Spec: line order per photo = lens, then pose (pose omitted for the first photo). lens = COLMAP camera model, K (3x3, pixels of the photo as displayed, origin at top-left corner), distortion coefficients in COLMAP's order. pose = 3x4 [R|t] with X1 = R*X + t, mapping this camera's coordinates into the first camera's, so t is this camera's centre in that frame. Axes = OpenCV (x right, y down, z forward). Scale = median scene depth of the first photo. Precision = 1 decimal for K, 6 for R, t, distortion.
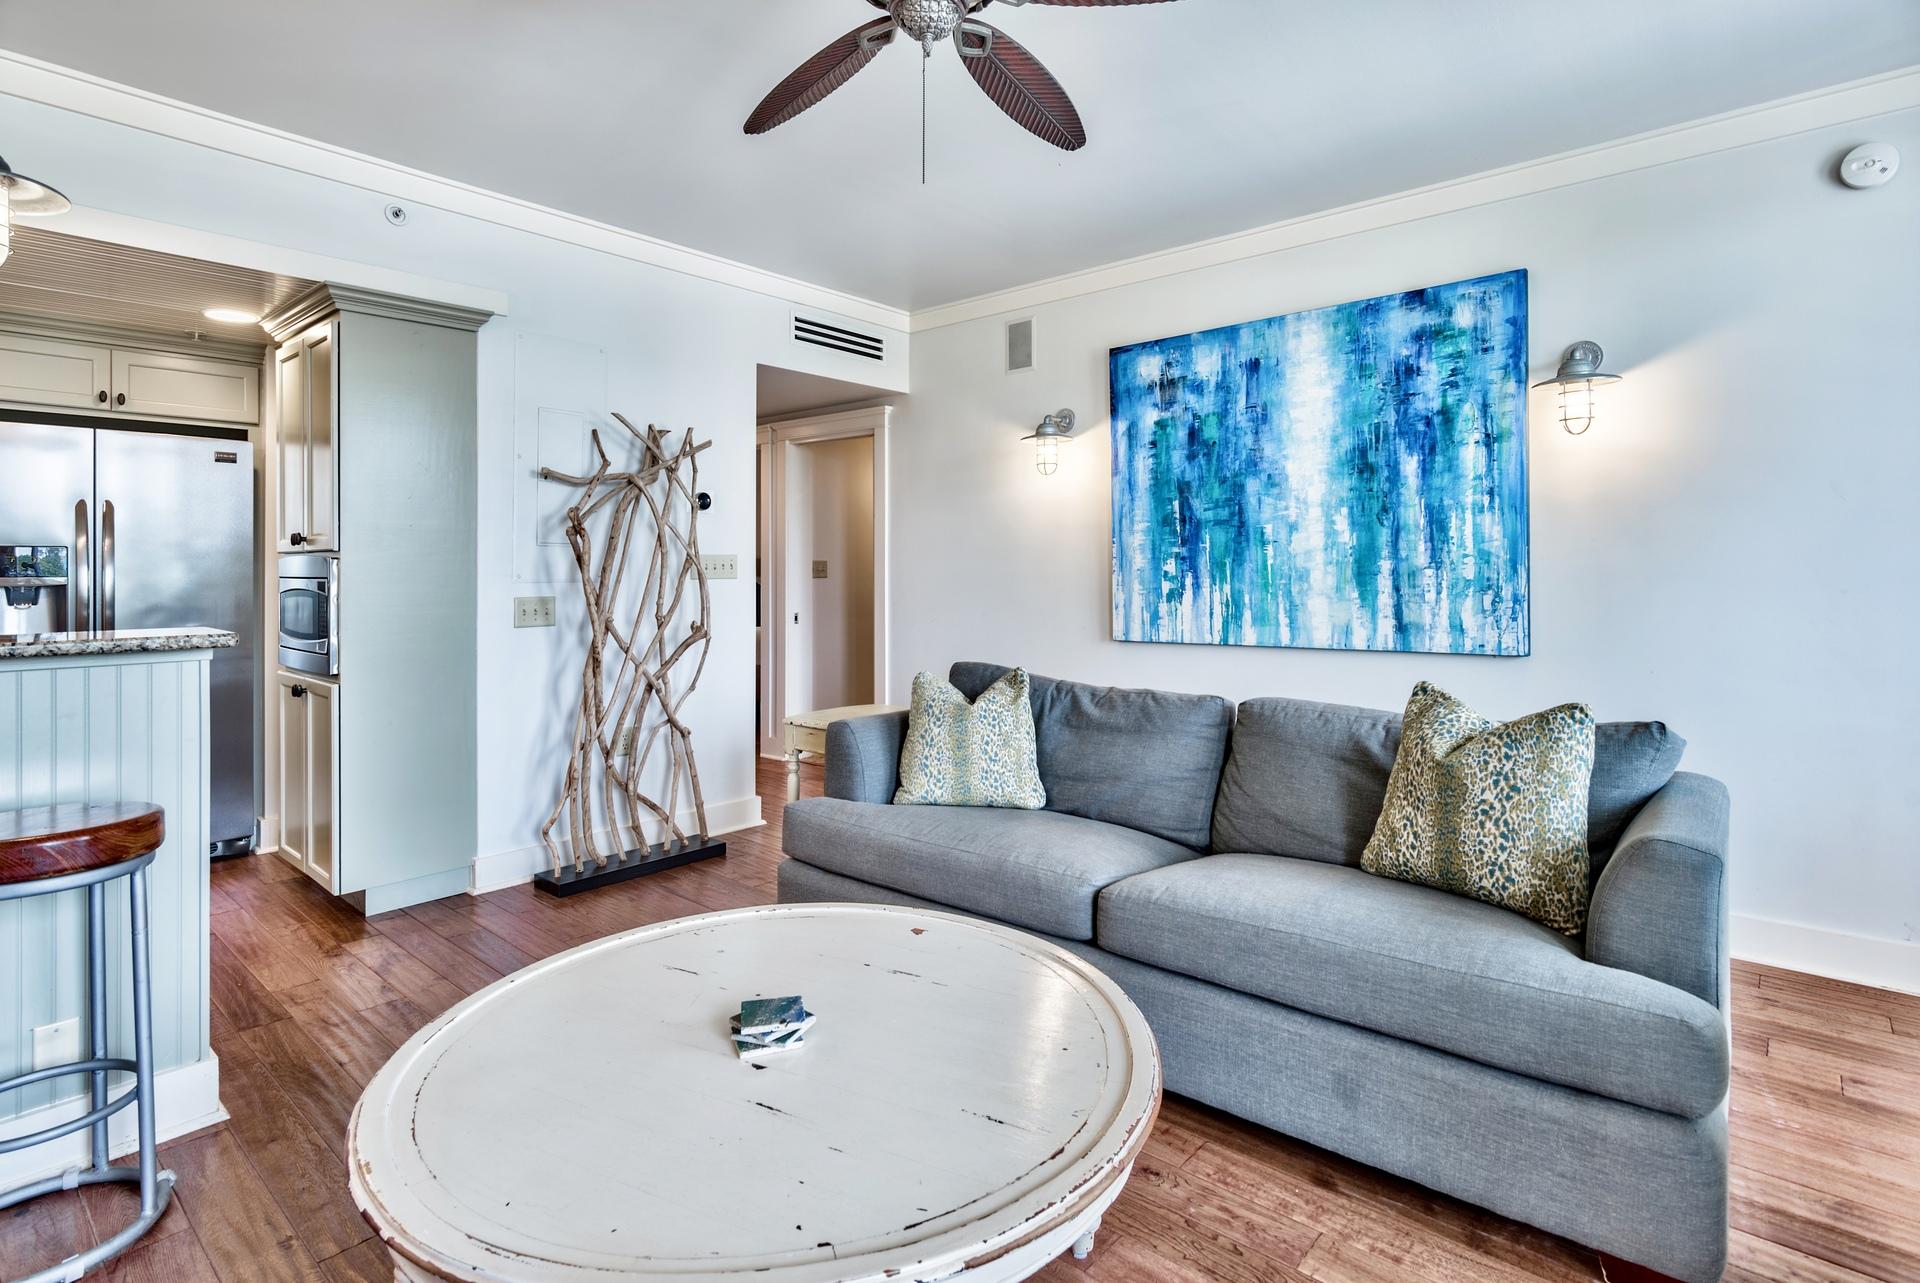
lens RADIAL K [[935.6, 0, 911.8], [0, 935.6, 575.6], [0, 0, 1]] dist [-0.009521, 0.001736]
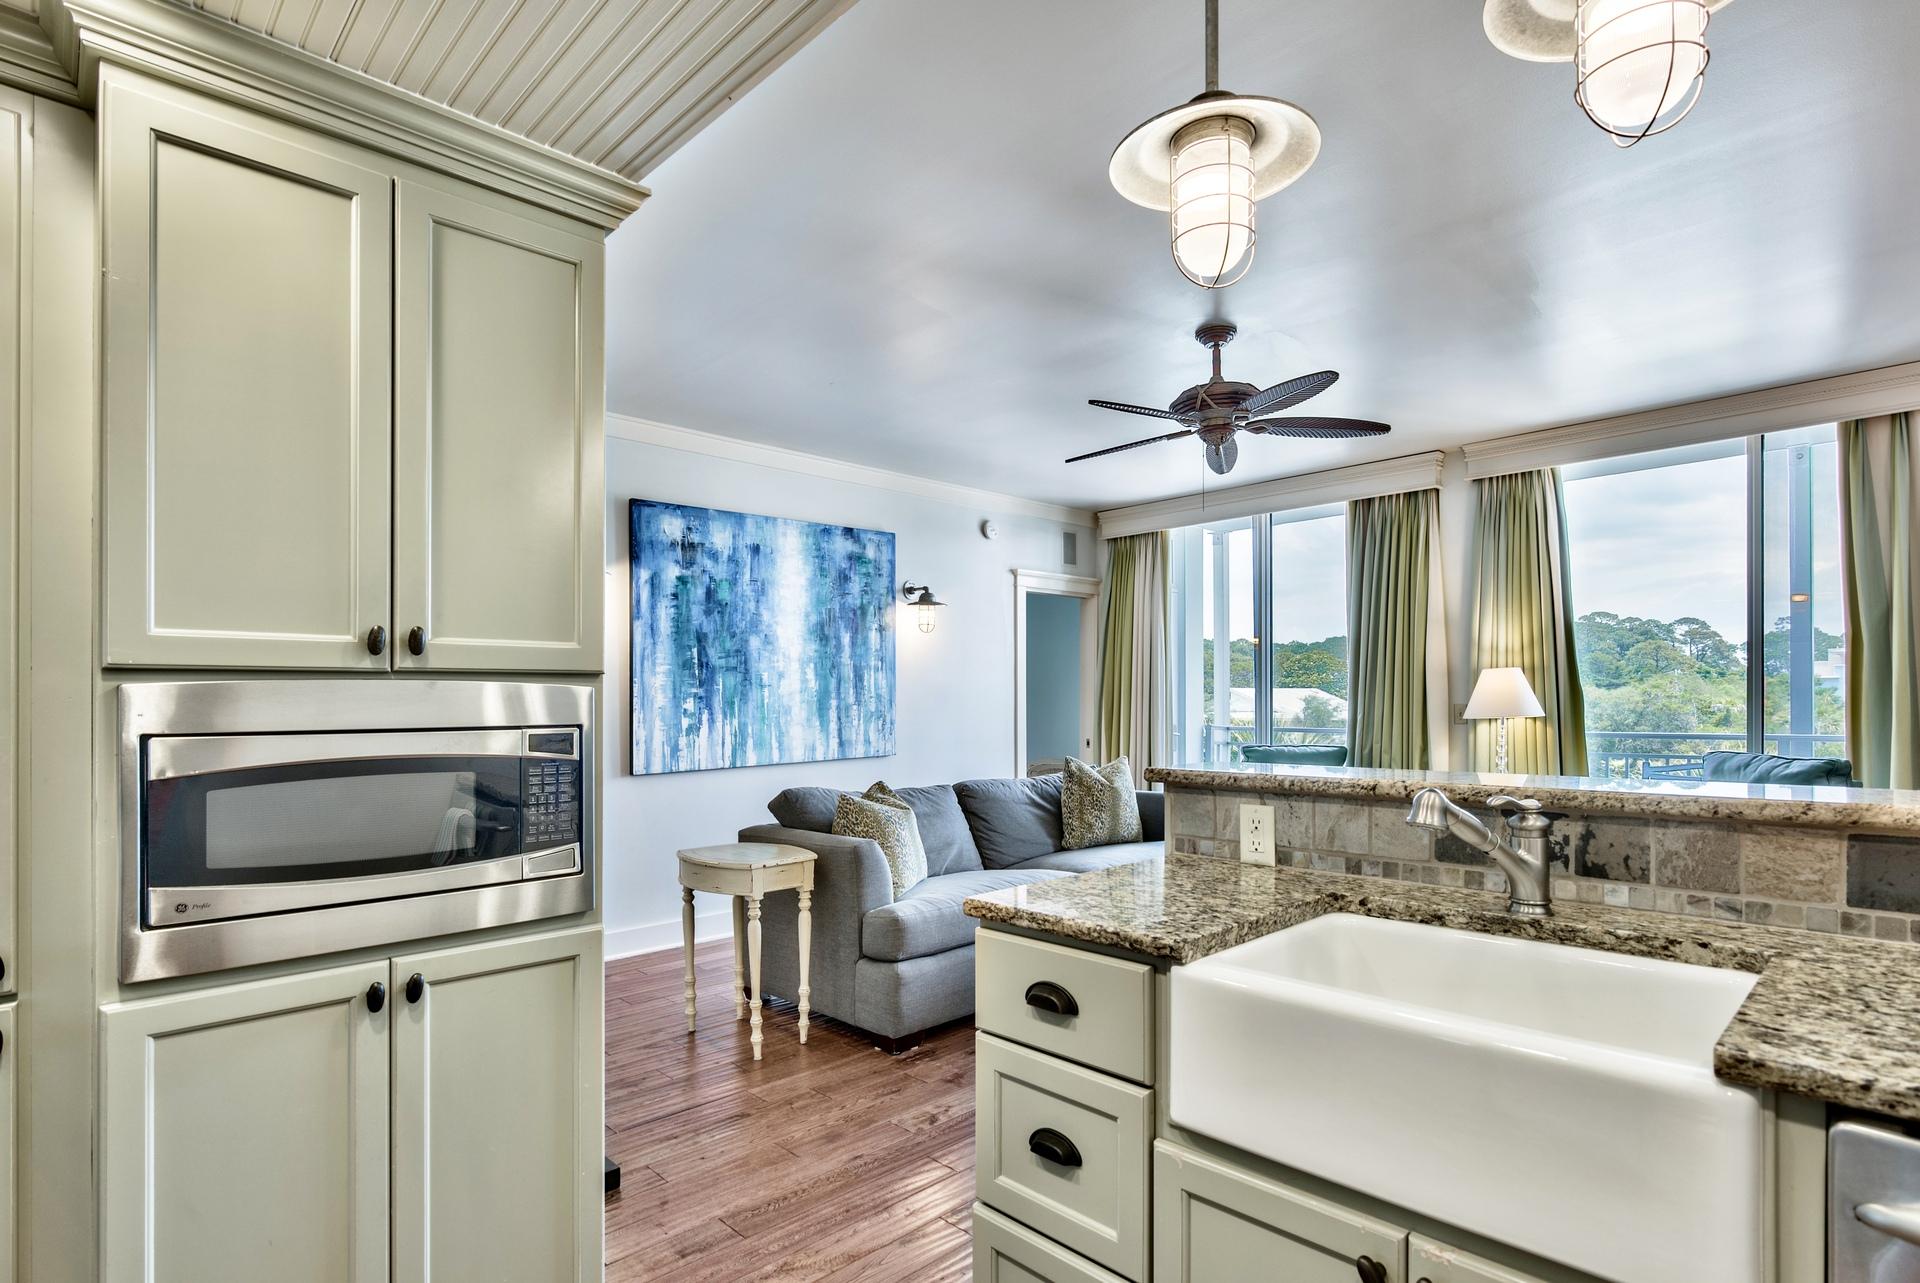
lens RADIAL K [[935.6, 0, 981.0], [0, 935.6, 711.9], [0, 0, 1]] dist [-0.009521, 0.001736]
pose [[0.067786, -0.009692, 0.997653, -0.949999], [0.016141, 0.999833, 0.008617, -0.005792], [-0.997569, 0.015519, 0.067931, 0.632582]]
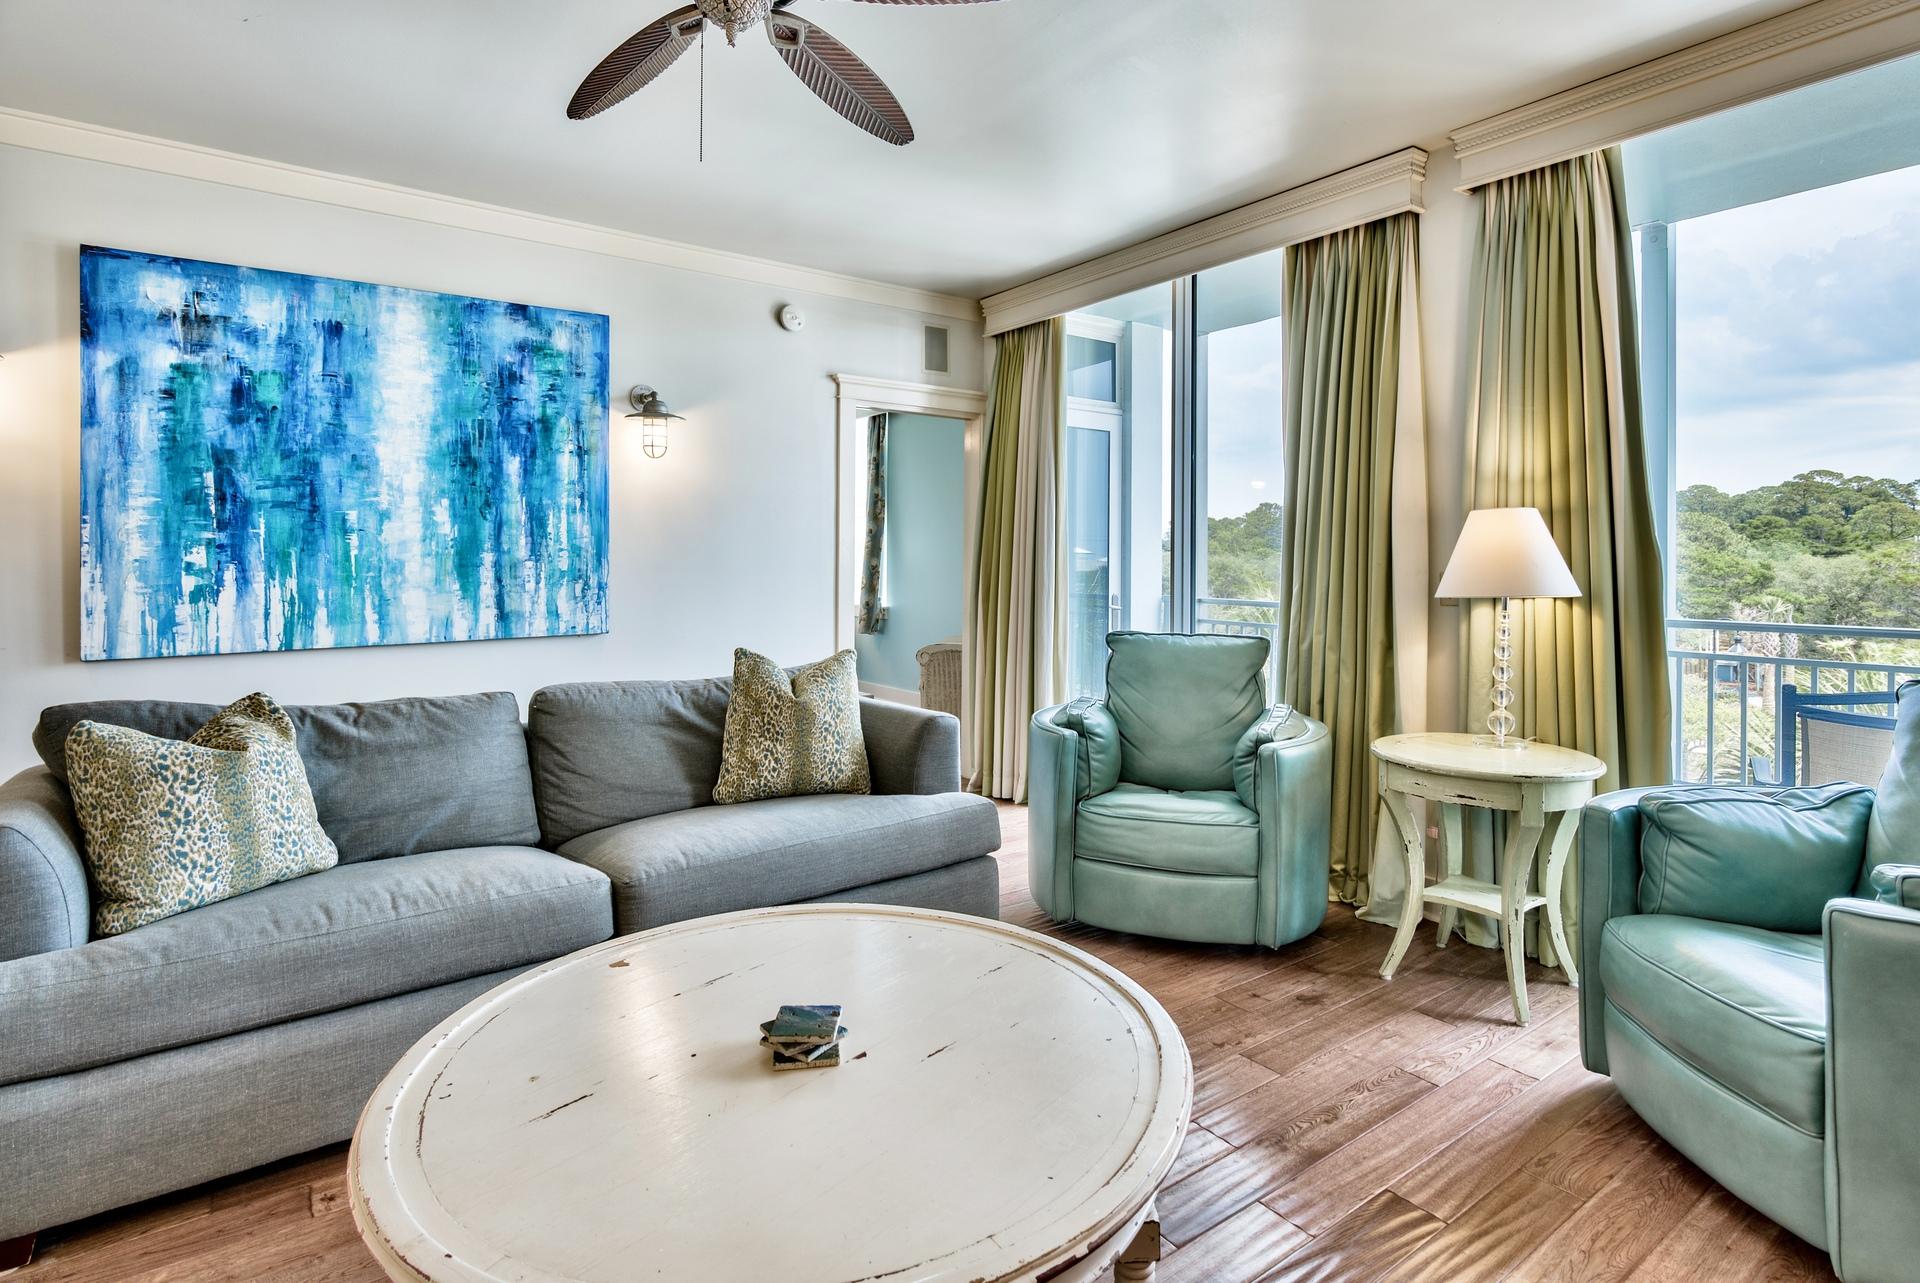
lens RADIAL K [[935.6, 0, 994.1], [0, 935.6, 564.6], [0, 0, 1]] dist [-0.009521, 0.001736]
pose [[0.208349, 0.000210, 0.978055, -0.379017], [0.002684, 0.999996, -0.000786, -0.000725], [-0.978051, 0.002789, 0.208348, 0.219822]]
